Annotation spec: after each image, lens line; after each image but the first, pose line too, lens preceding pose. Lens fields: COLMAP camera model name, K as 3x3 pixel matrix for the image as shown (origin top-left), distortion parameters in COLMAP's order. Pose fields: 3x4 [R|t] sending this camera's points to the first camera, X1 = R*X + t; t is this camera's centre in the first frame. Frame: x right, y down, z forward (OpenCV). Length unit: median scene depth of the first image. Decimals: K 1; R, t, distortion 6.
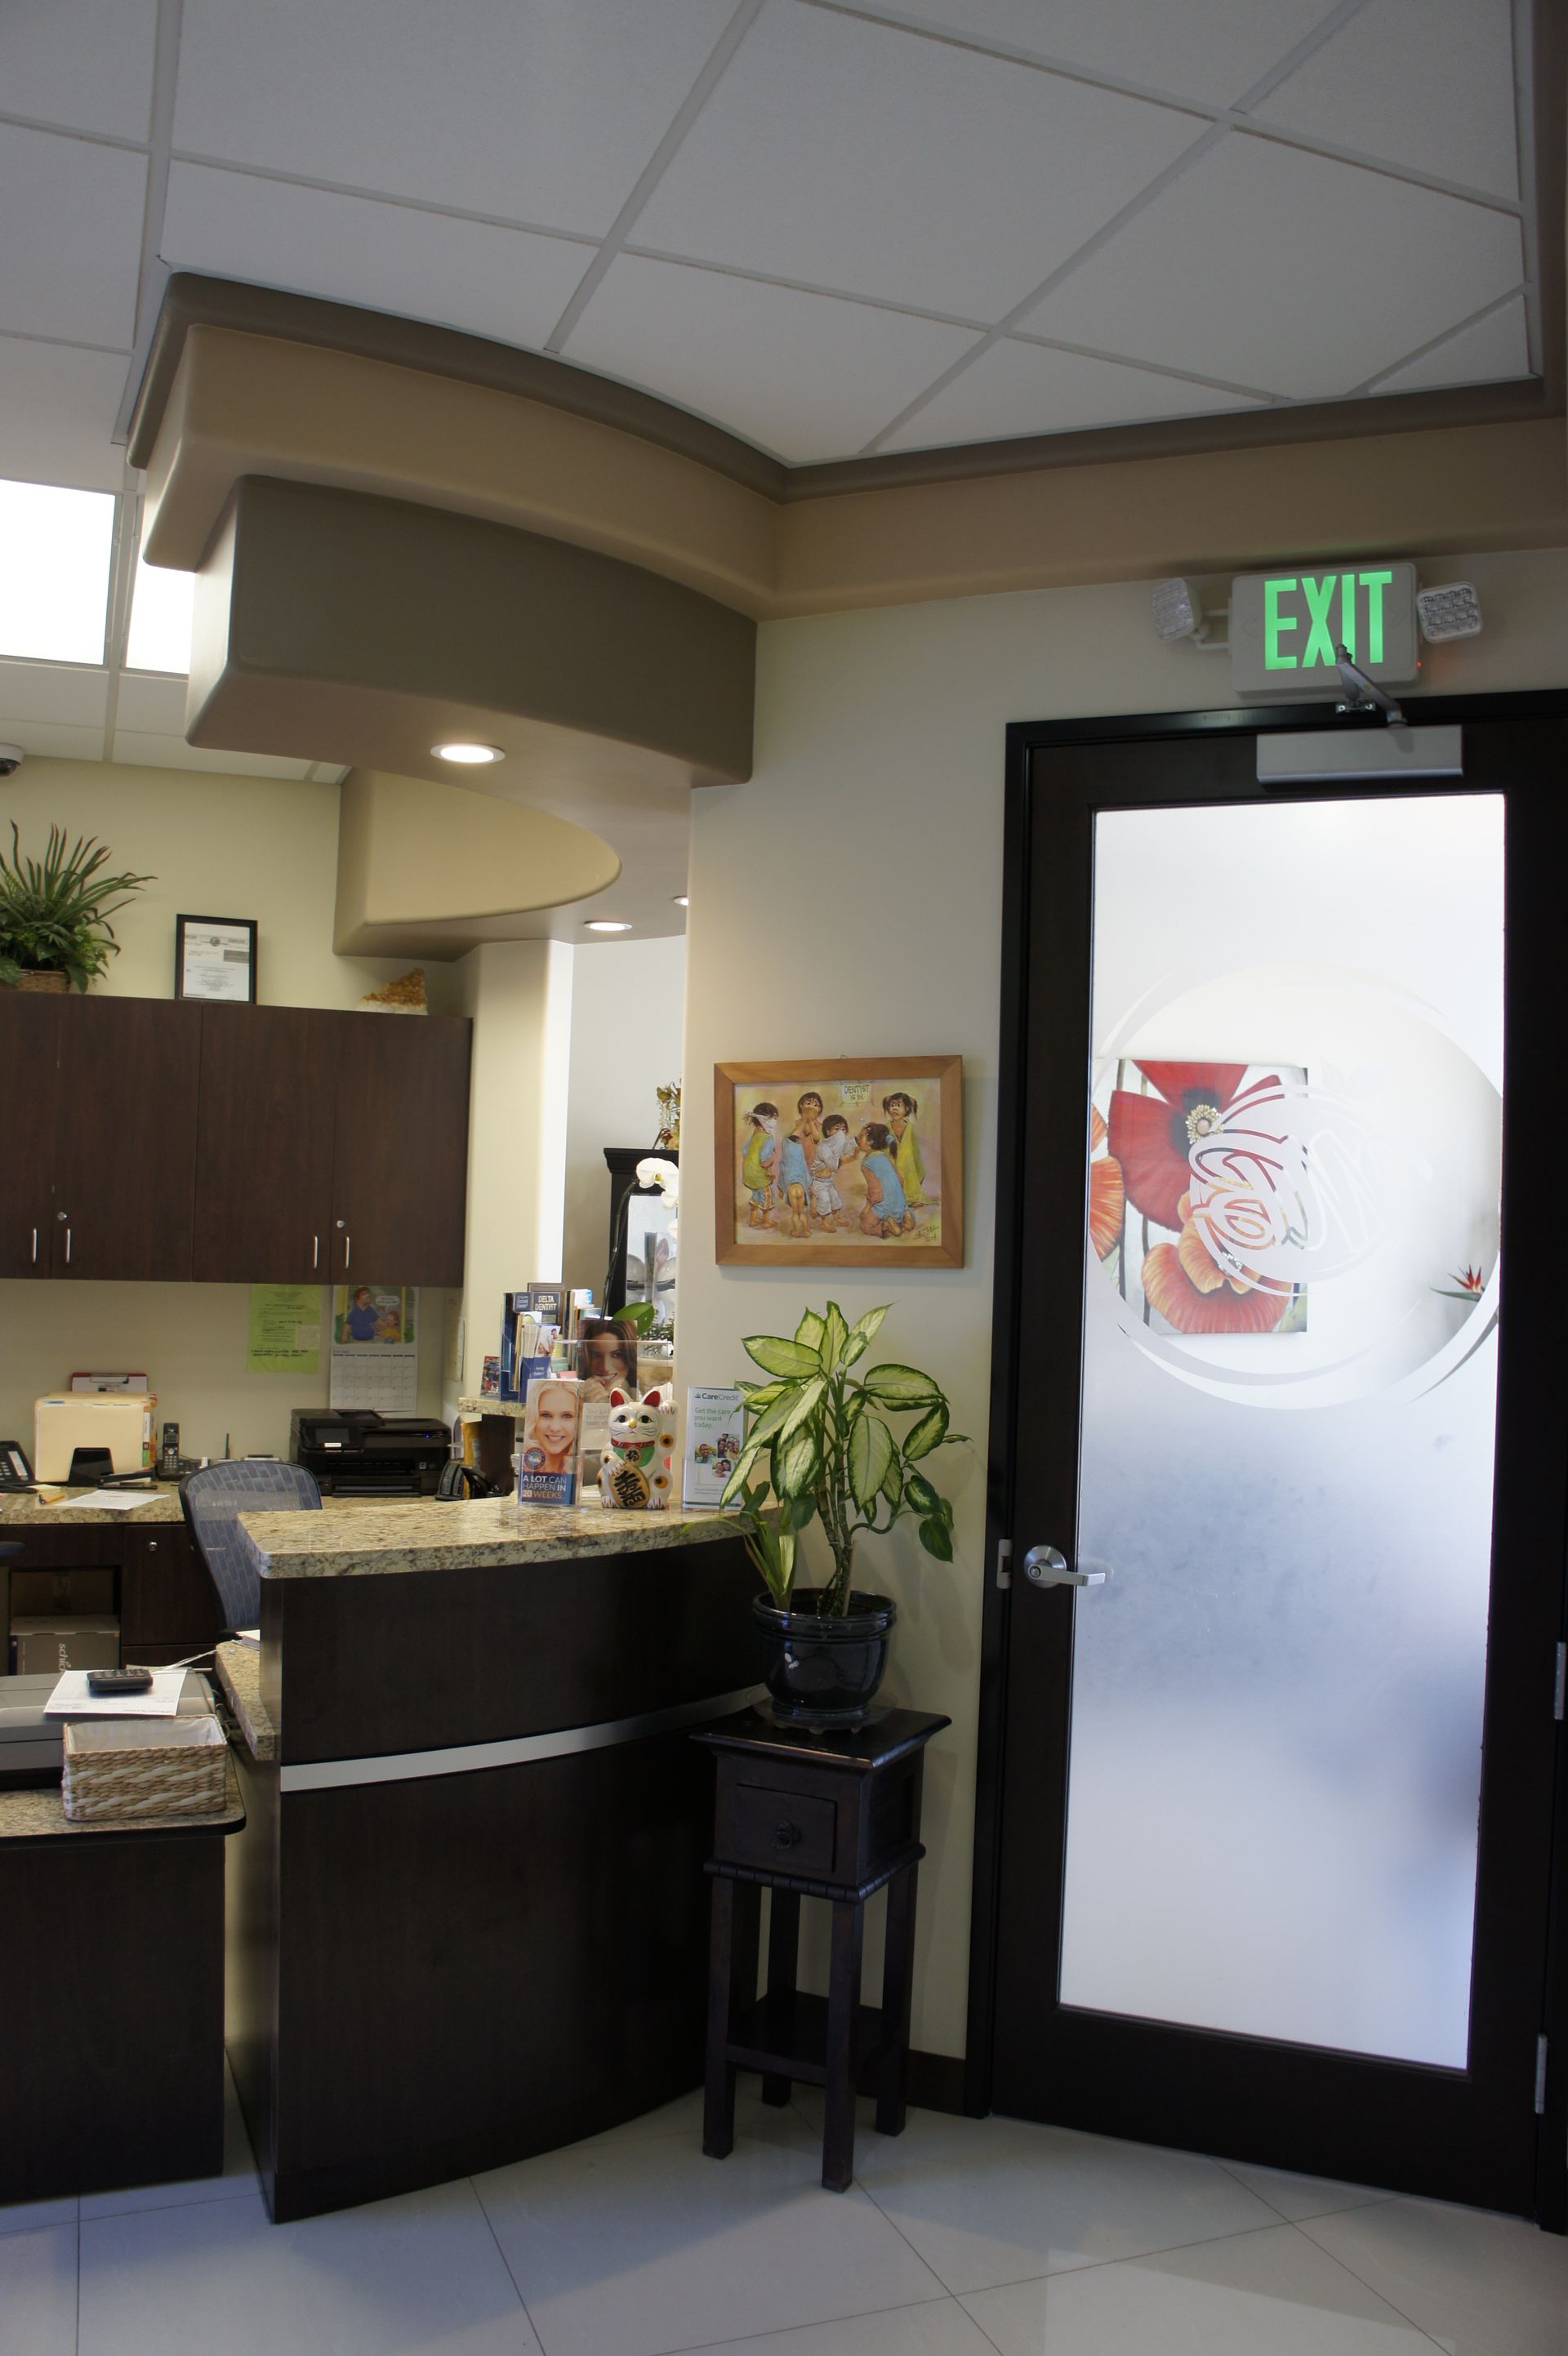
lens RADIAL K [[1861.5, 0, 779.1], [0, 1861.5, 1174.2], [0, 0, 1]] dist [-0.182215, 0.140916]
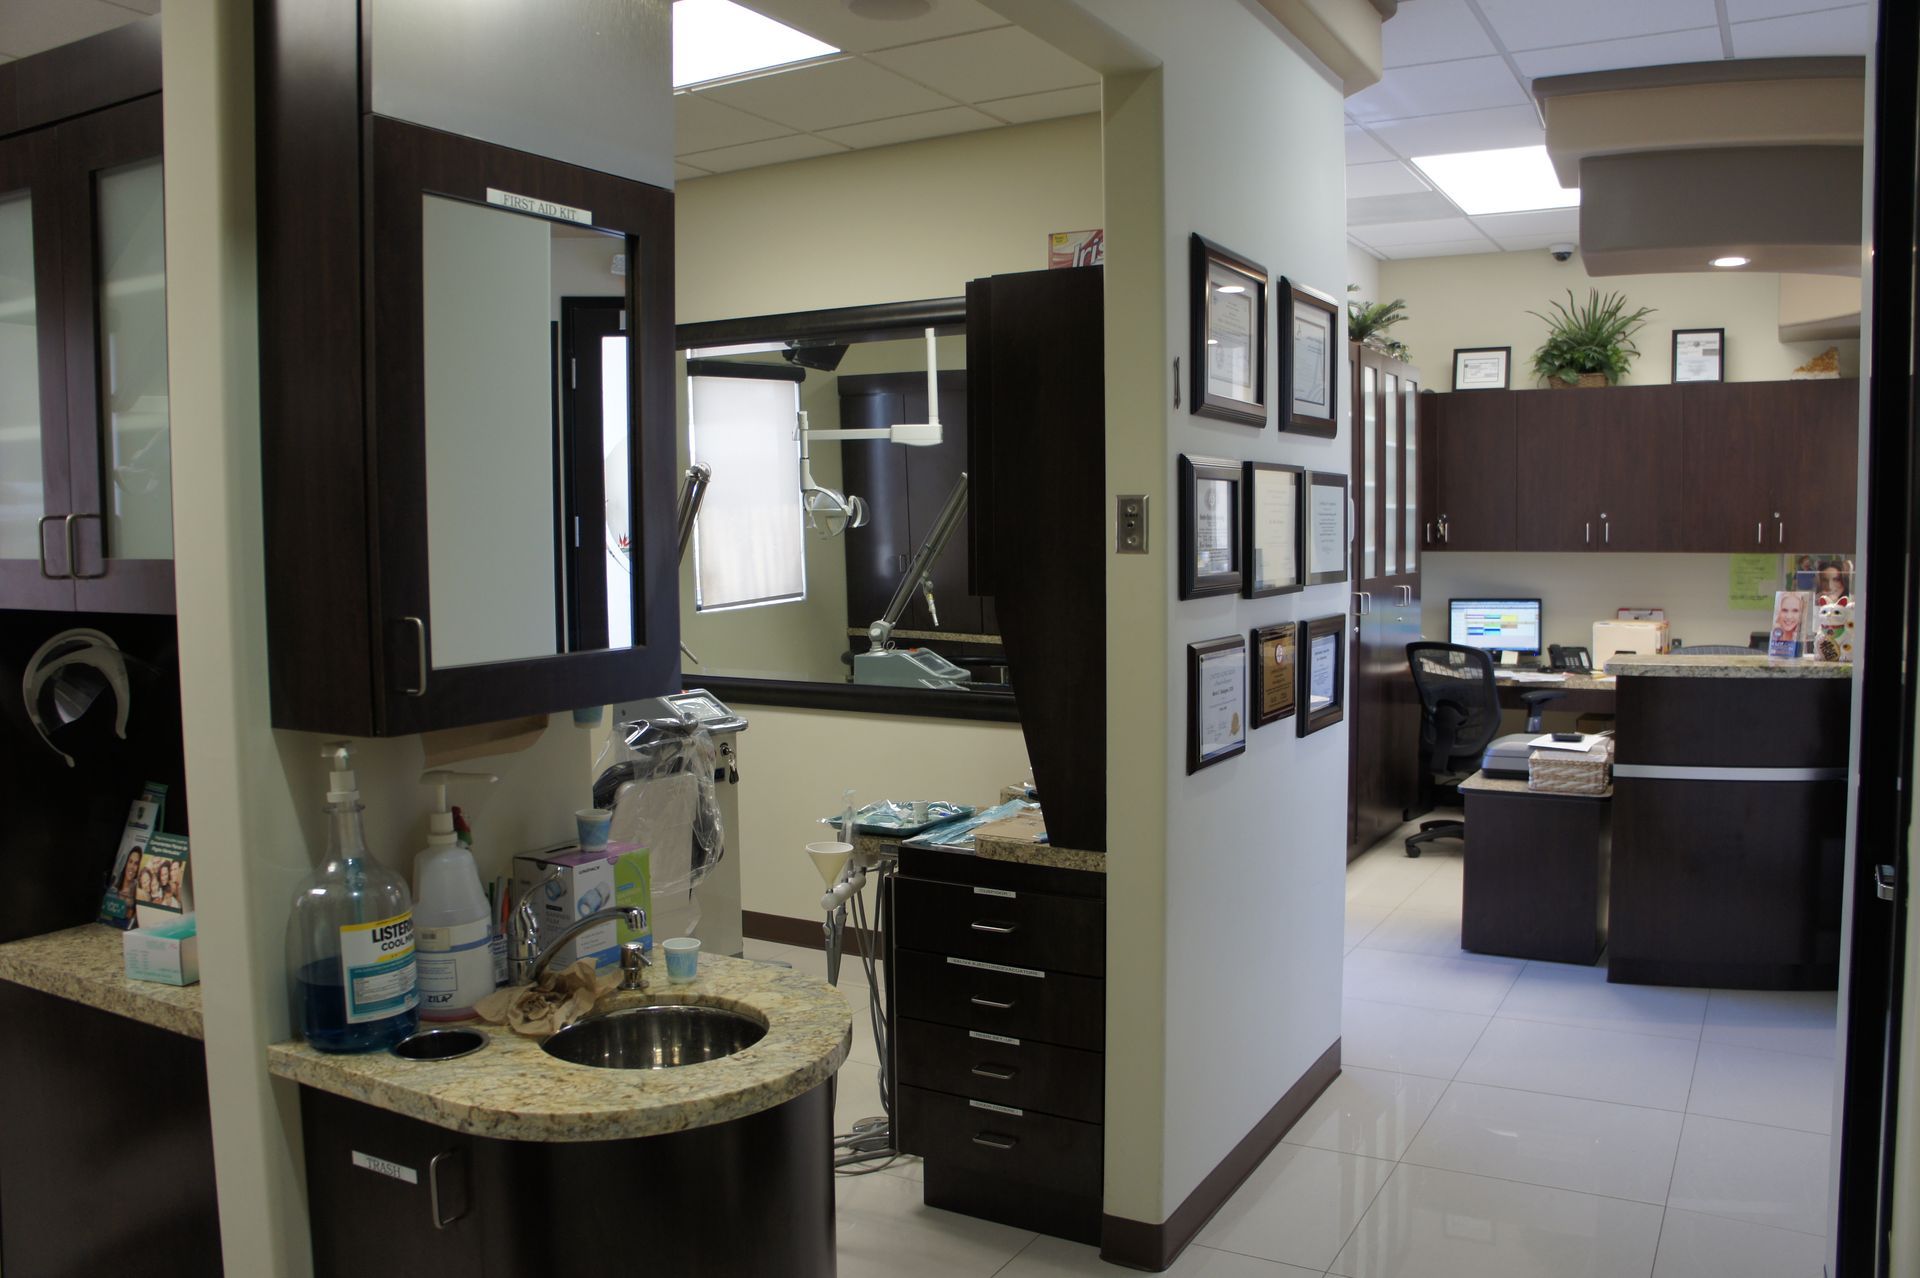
lens RADIAL K [[1517.0, 0, 950.2], [0, 1517.0, 624.5], [0, 0, 1]] dist [-0.182215, 0.140916]
pose [[0.621525, 0.018839, -0.783168, 0.310885], [0.051417, 0.996574, 0.064778, 0.003467], [0.781706, -0.080529, 0.618427, -0.357062]]
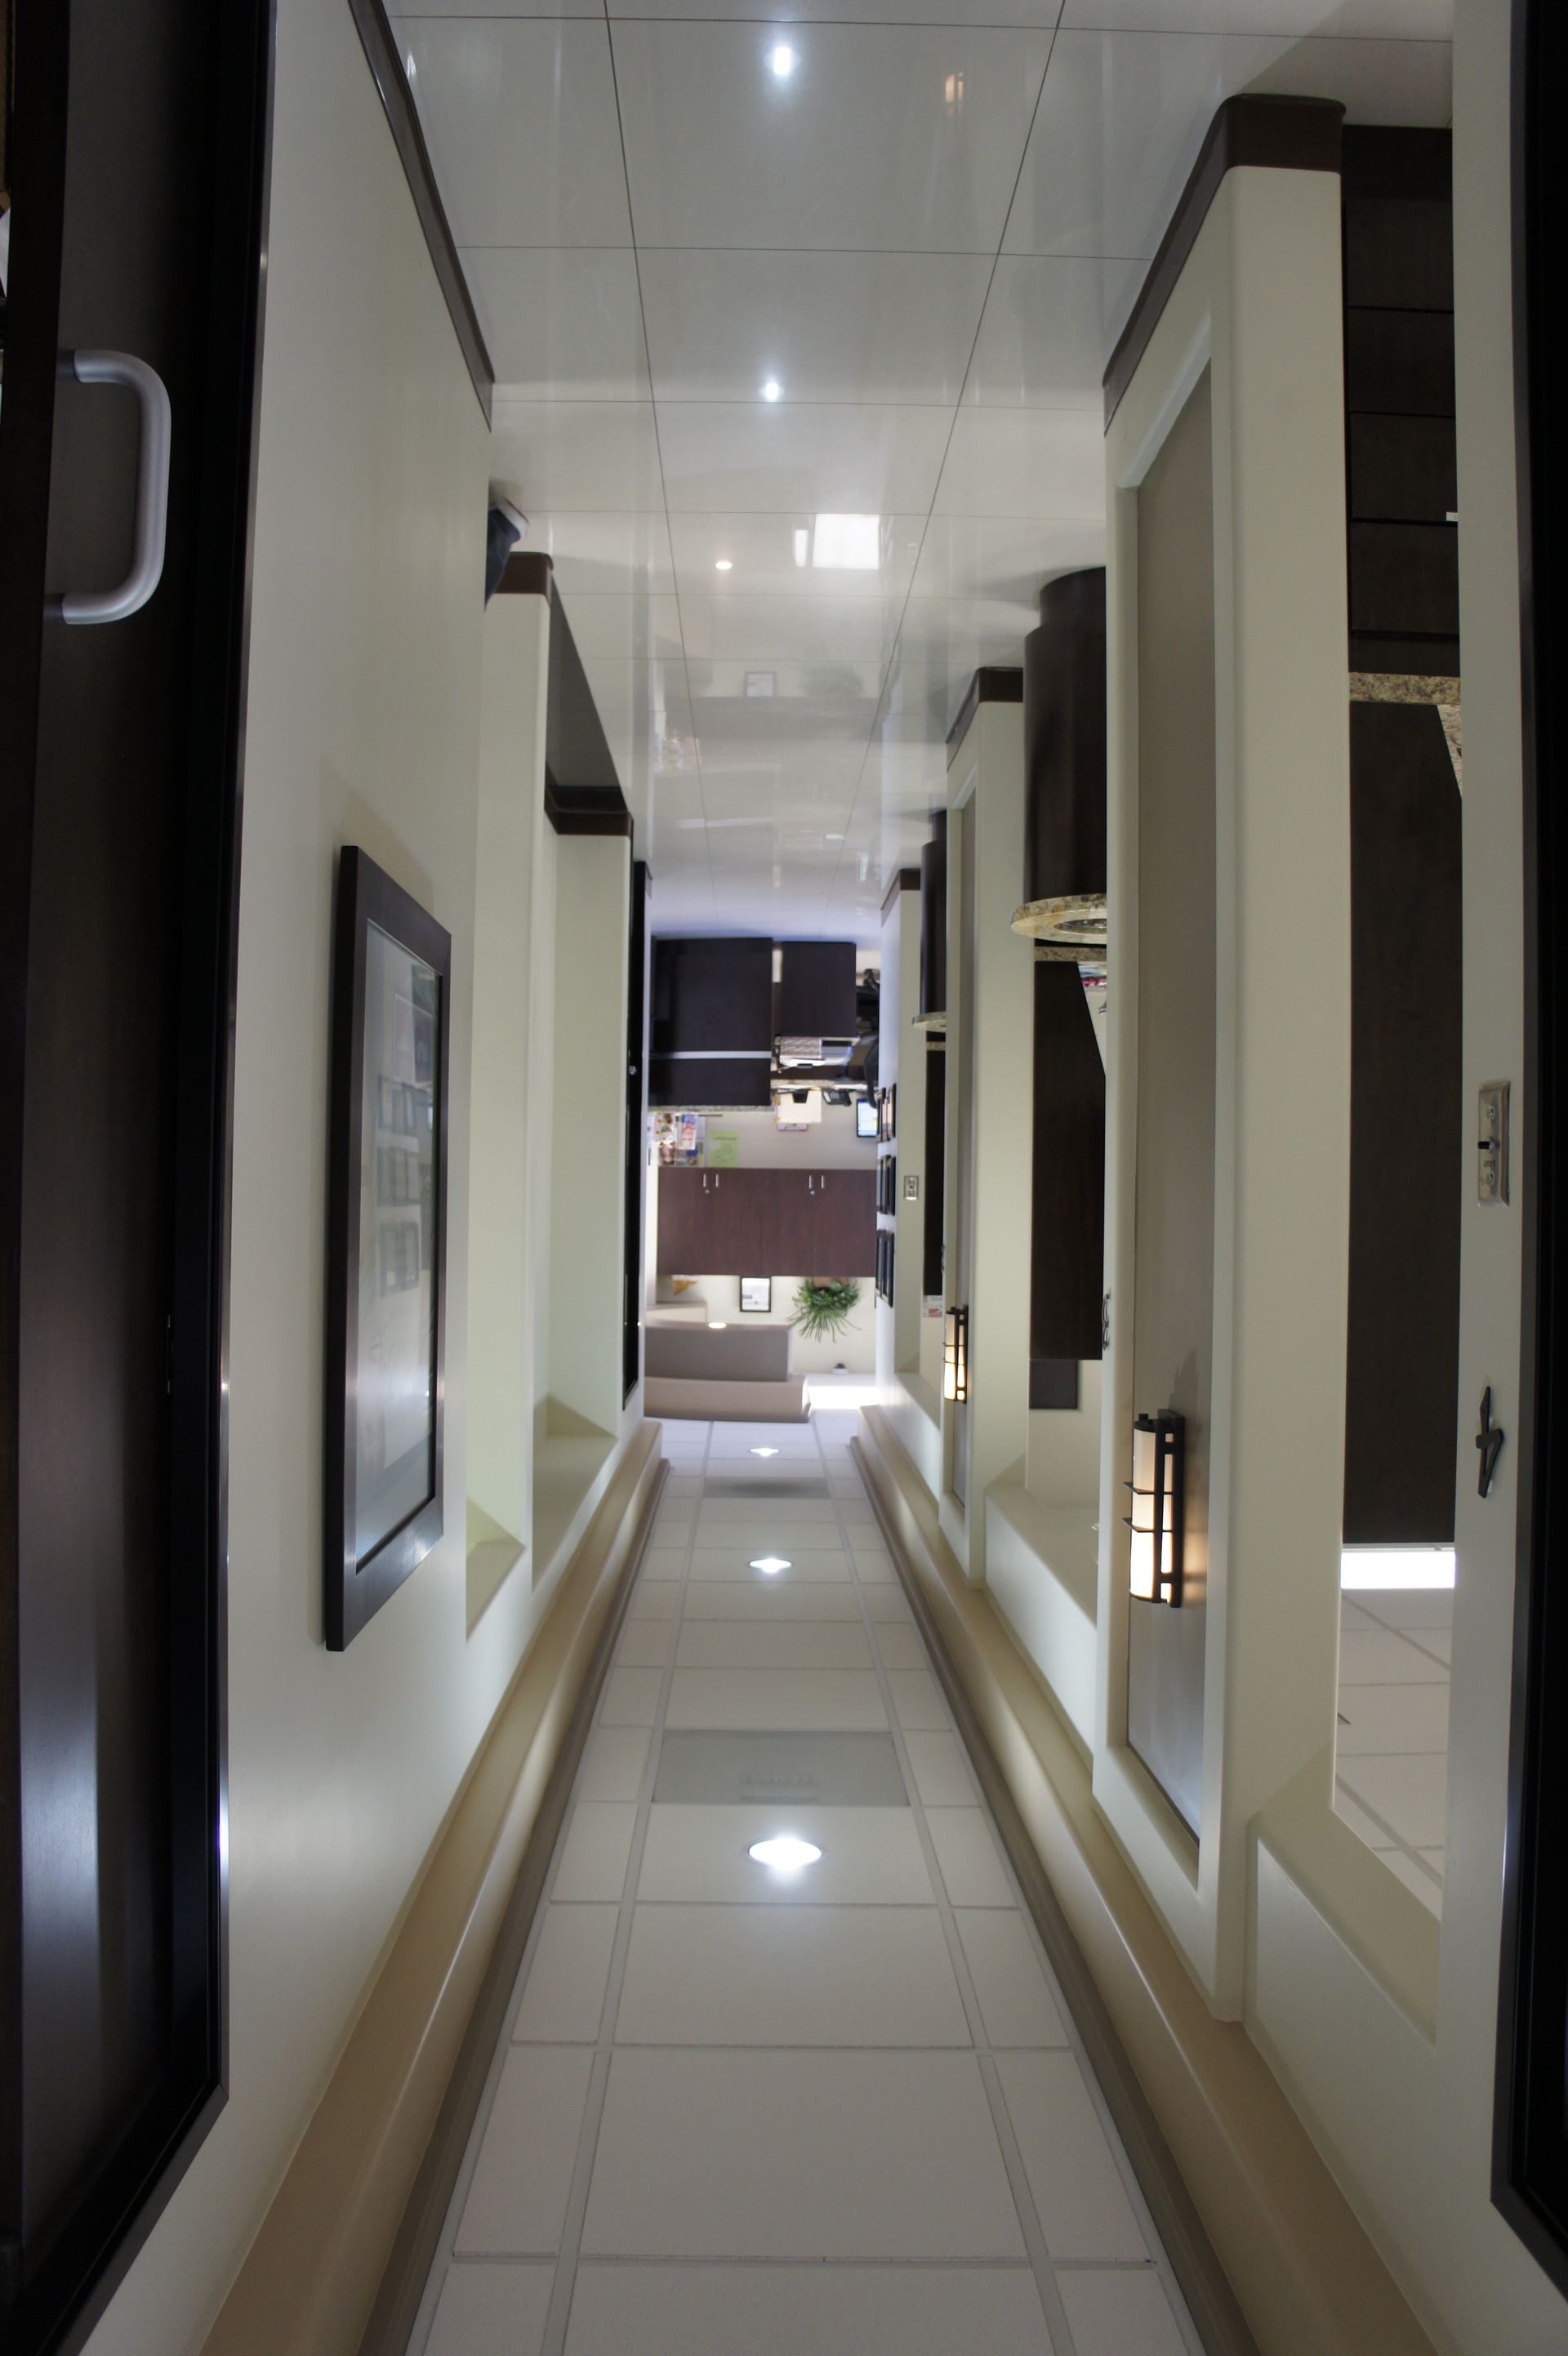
lens RADIAL K [[1861.5, 0, 779.1], [0, 1861.5, 1174.2], [0, 0, 1]] dist [-0.182215, 0.140916]
pose [[-0.927351, 0.010633, -0.374040, 0.652276], [-0.023153, -0.999311, 0.028995, -0.027211], [-0.373474, 0.035549, 0.926959, -1.469512]]
